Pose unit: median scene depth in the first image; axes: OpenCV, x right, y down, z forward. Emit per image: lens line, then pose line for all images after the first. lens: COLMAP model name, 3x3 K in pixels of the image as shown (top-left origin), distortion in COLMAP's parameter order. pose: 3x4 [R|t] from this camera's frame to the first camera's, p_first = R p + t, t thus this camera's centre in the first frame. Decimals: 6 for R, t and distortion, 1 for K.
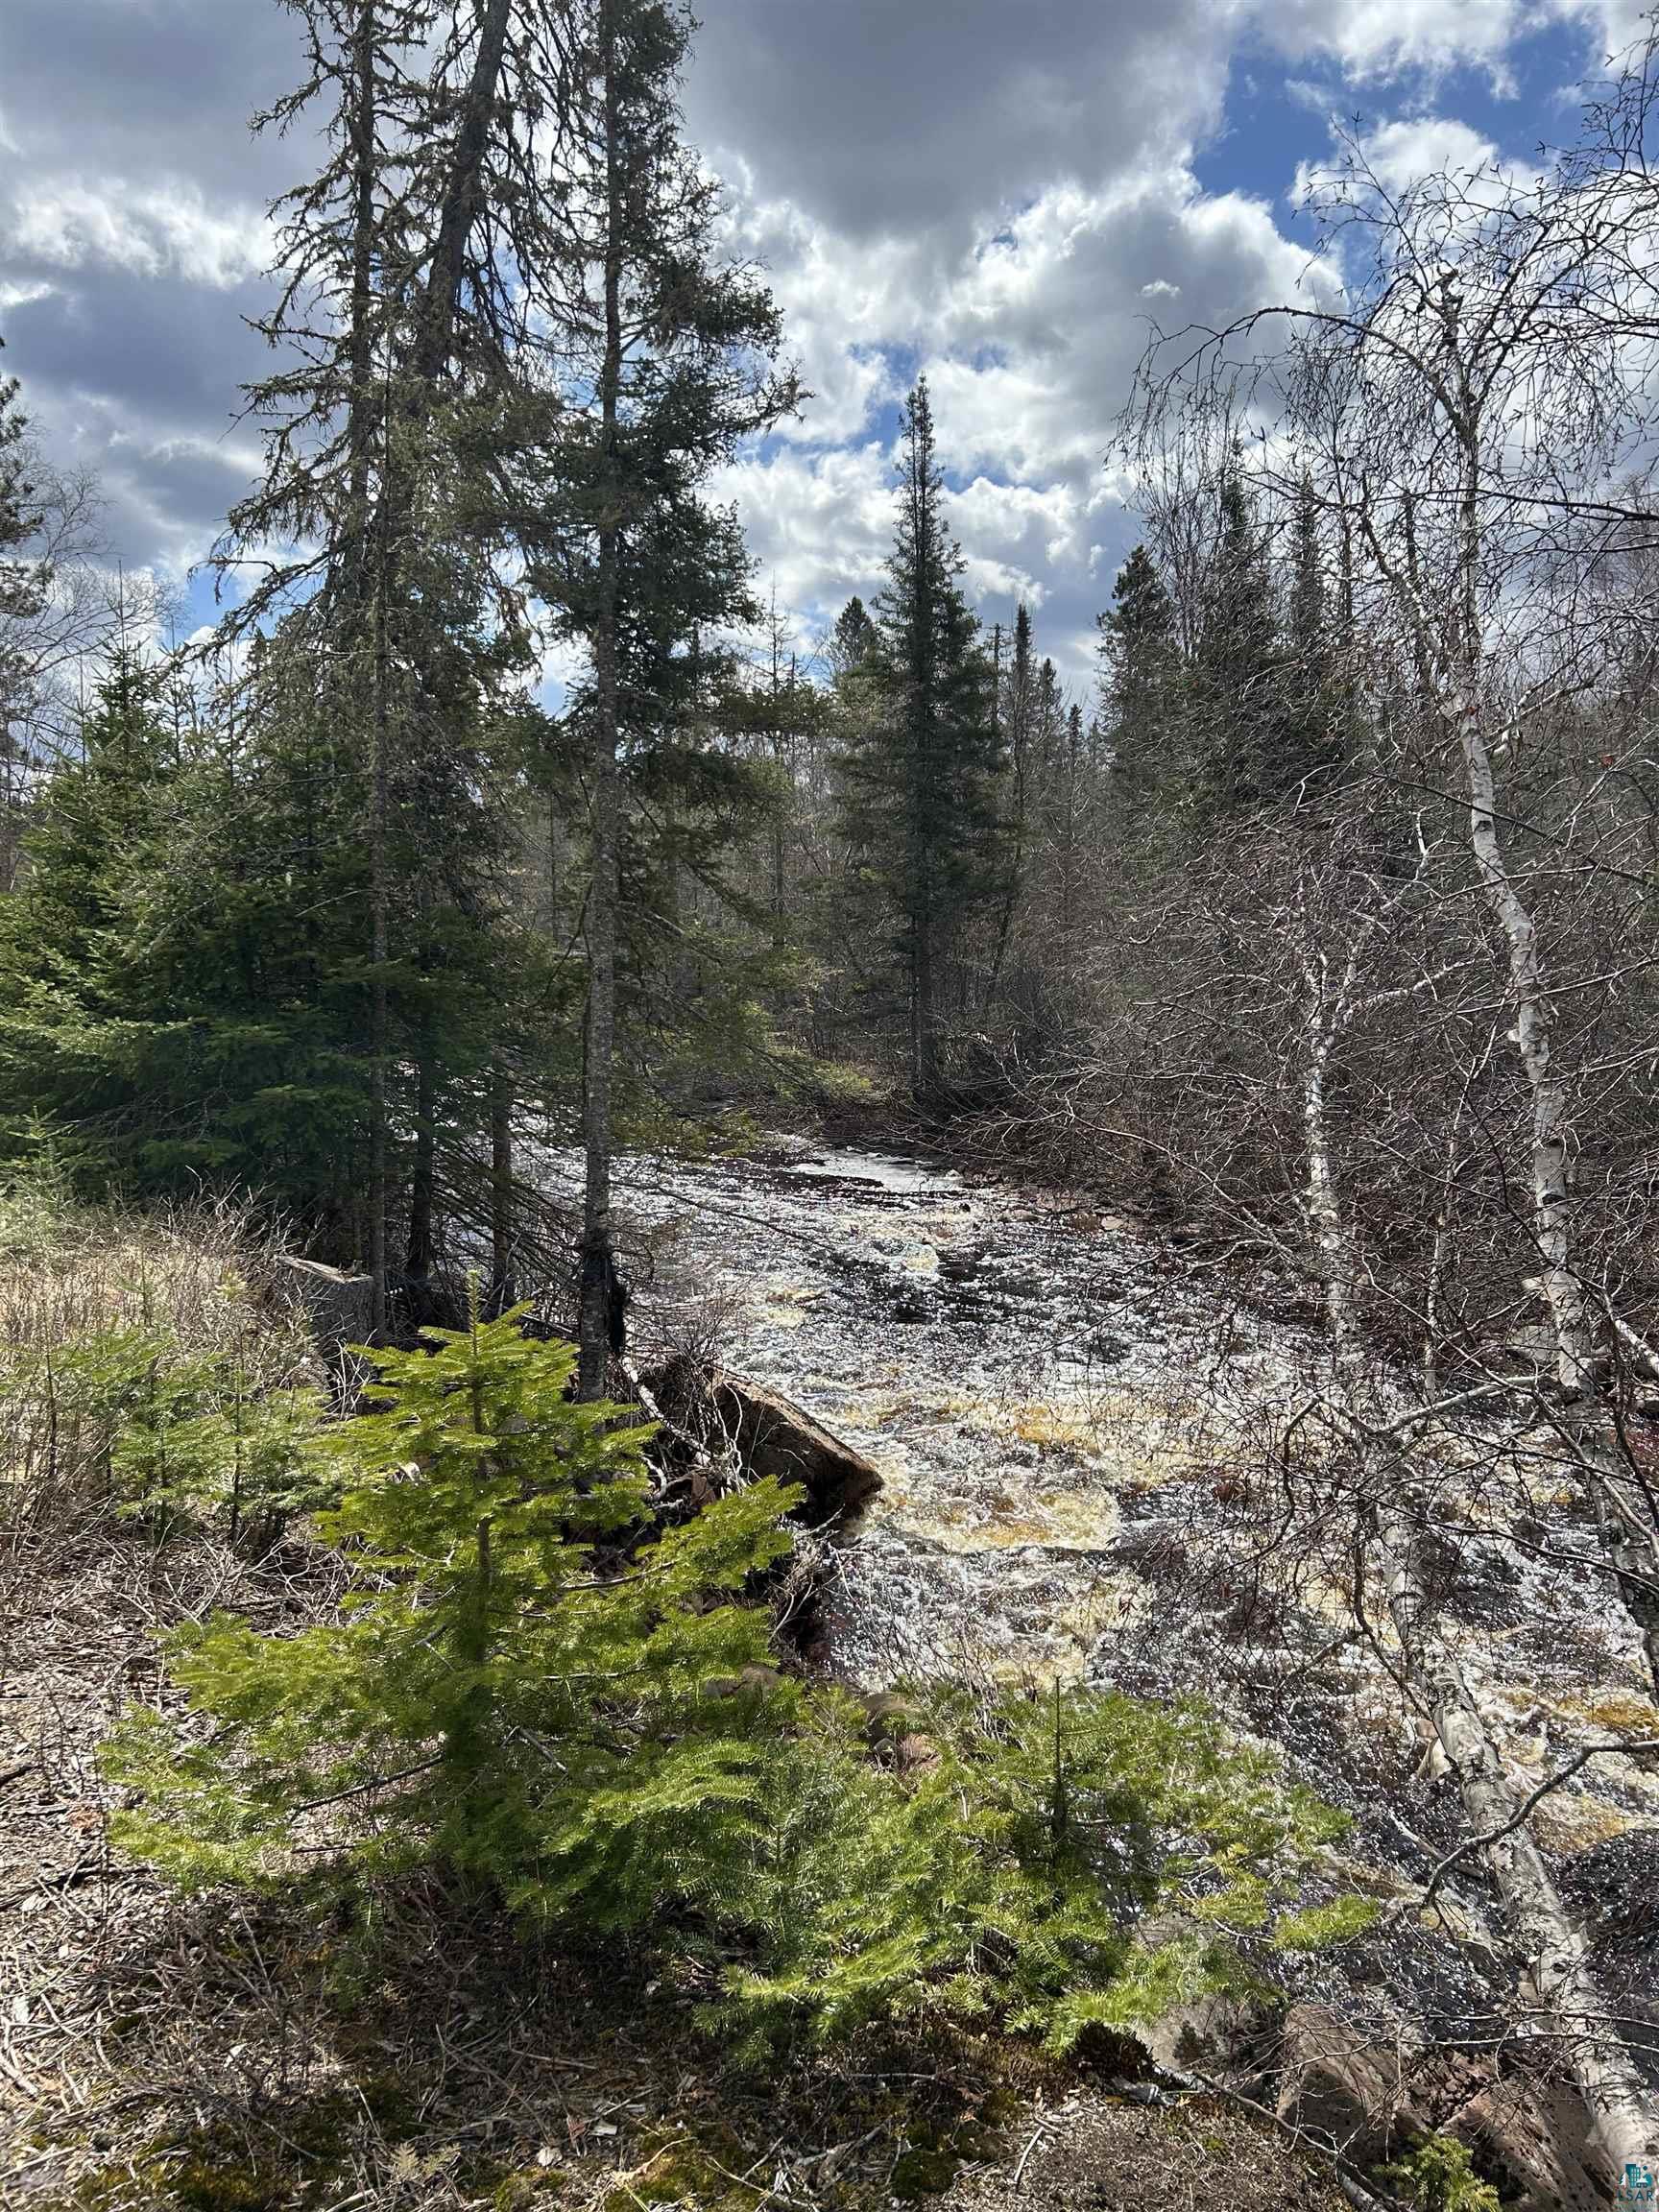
lens RADIAL K [[1642.4, 0, 833.2], [0, 1642.4, 1200.4], [0, 0, 1]] dist [-0.004125, -0.002414]
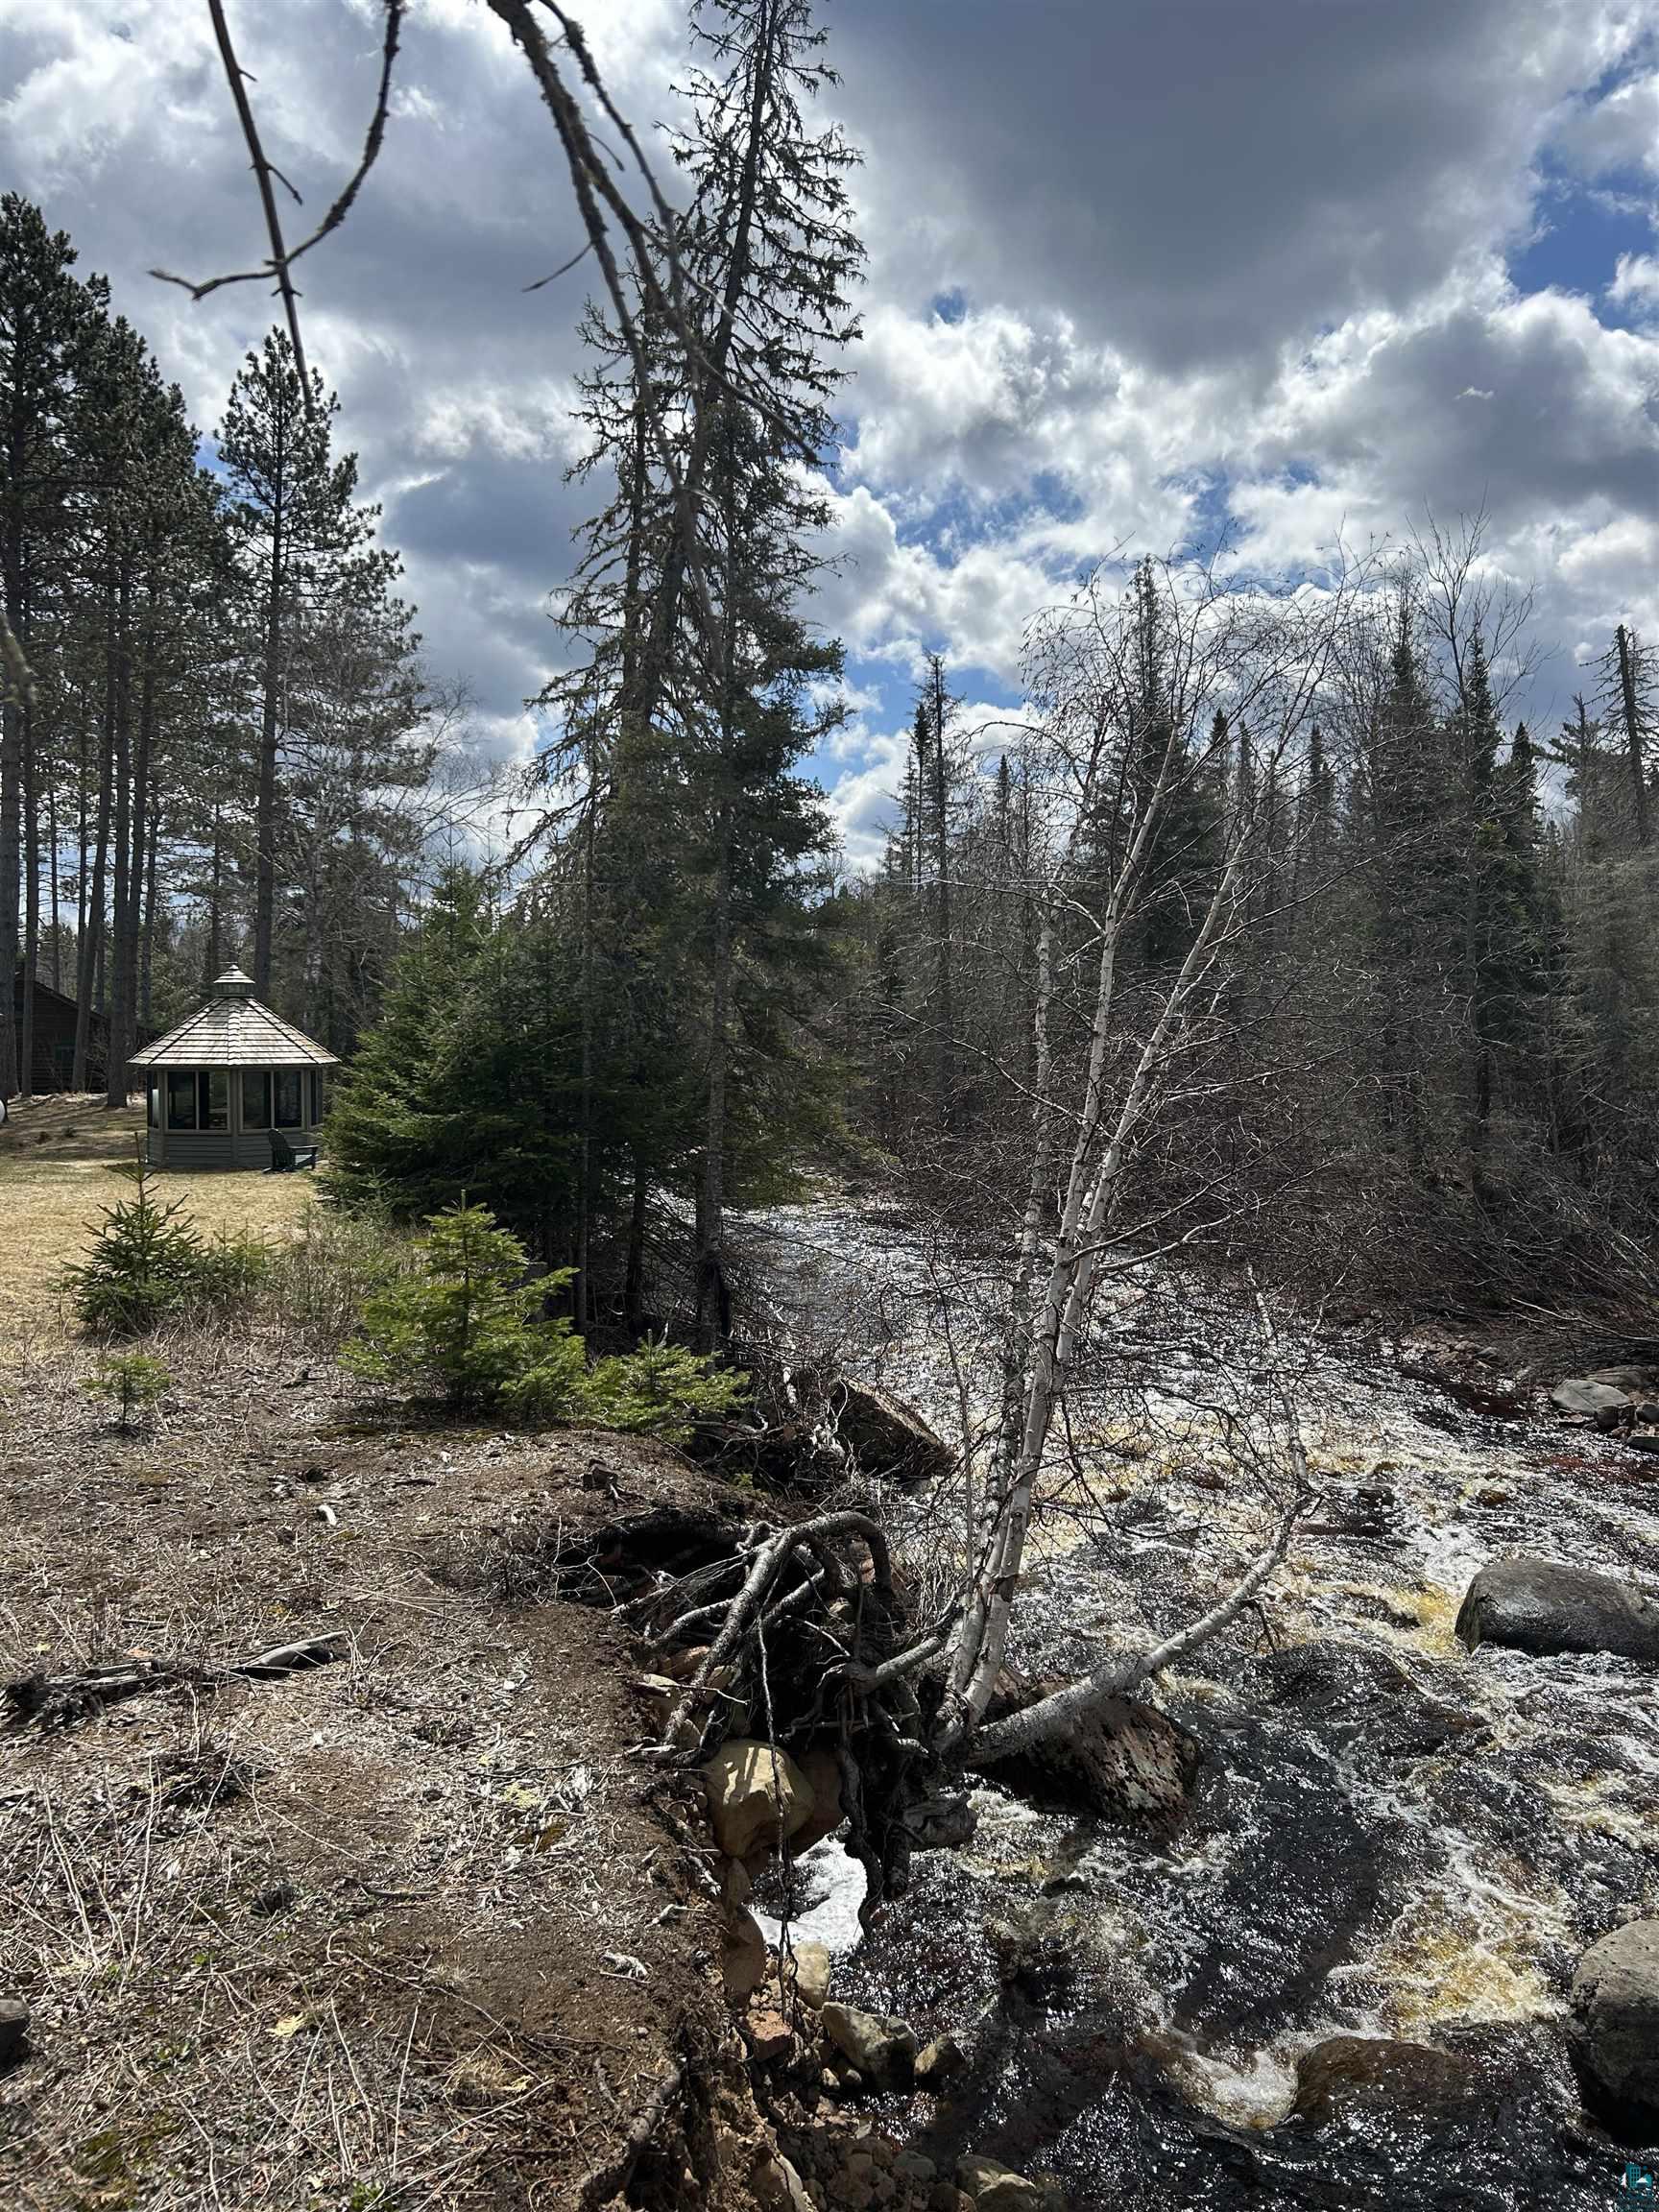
lens RADIAL K [[1650.9, 0, 829.5], [0, 1650.9, 1106.0], [0, 0, 1]] dist [0.077595, -0.086180]
pose [[0.978822, -0.010365, -0.204450, 0.151455], [-0.013810, 0.993099, -0.116464, 0.033802], [0.204246, 0.116821, 0.971924, -0.263982]]
